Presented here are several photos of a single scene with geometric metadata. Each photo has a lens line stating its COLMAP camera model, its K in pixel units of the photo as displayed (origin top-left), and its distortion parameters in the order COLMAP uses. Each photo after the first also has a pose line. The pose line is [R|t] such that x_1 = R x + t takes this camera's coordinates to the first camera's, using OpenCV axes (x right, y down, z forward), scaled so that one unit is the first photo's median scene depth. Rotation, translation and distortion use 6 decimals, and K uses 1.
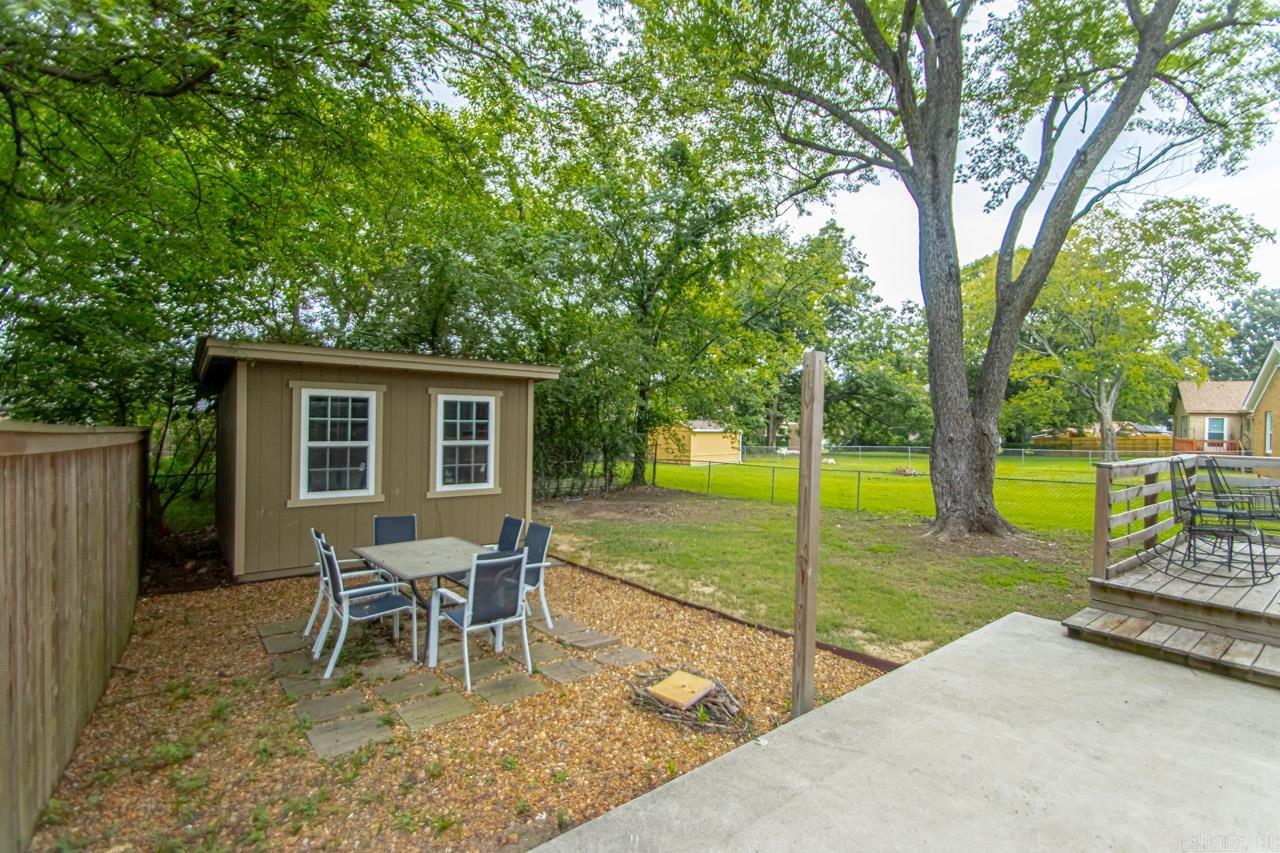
lens RADIAL K [[616.7, 0, 674.0], [0, 616.7, 440.1], [0, 0, 1]] dist [-0.001108, -0.012346]
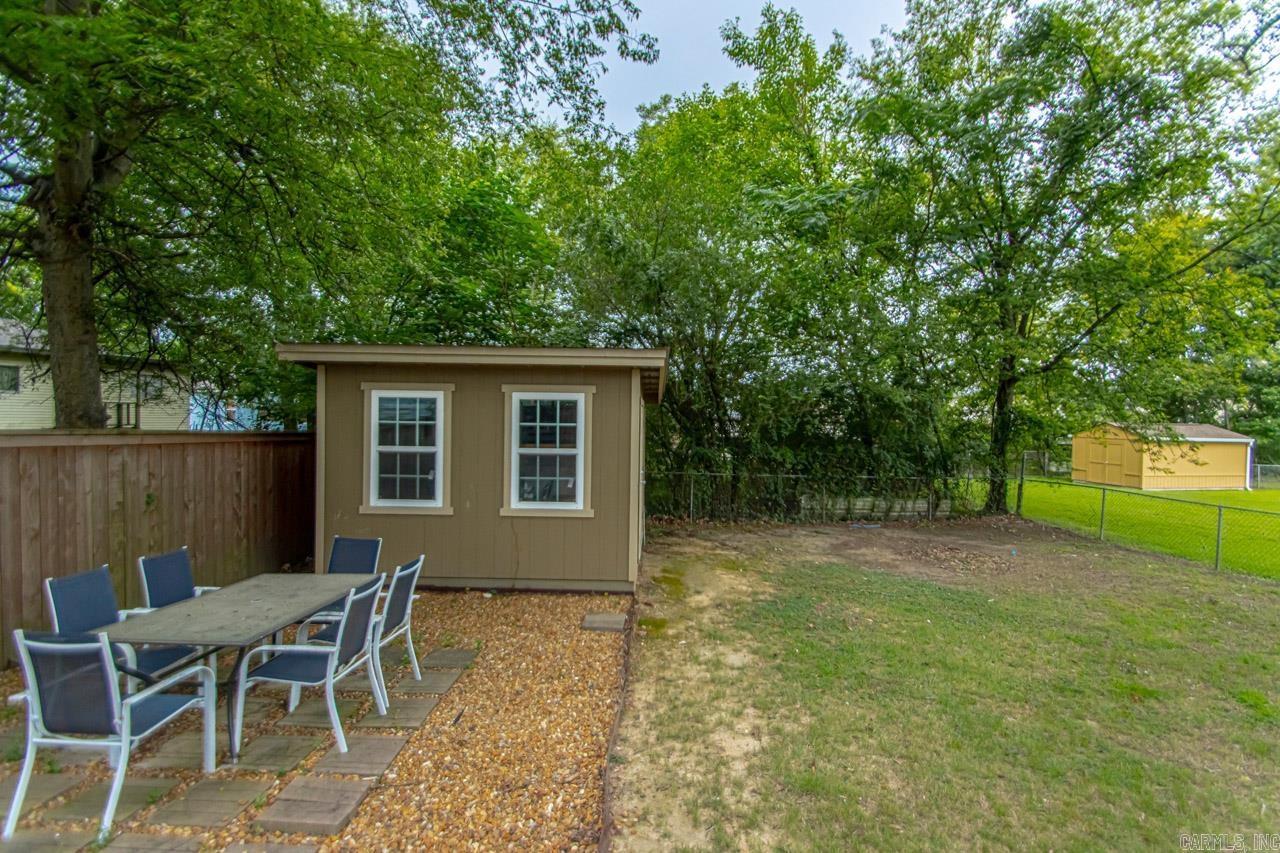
lens RADIAL K [[613.8, 0, 639.2], [0, 613.8, 428.1], [0, 0, 1]] dist [0.003093, 0.000461]
pose [[0.749446, 0.001356, -0.662064, 0.295733], [-0.019719, 0.999600, -0.020274, -0.011978], [0.661771, 0.028249, 0.749173, 0.484629]]
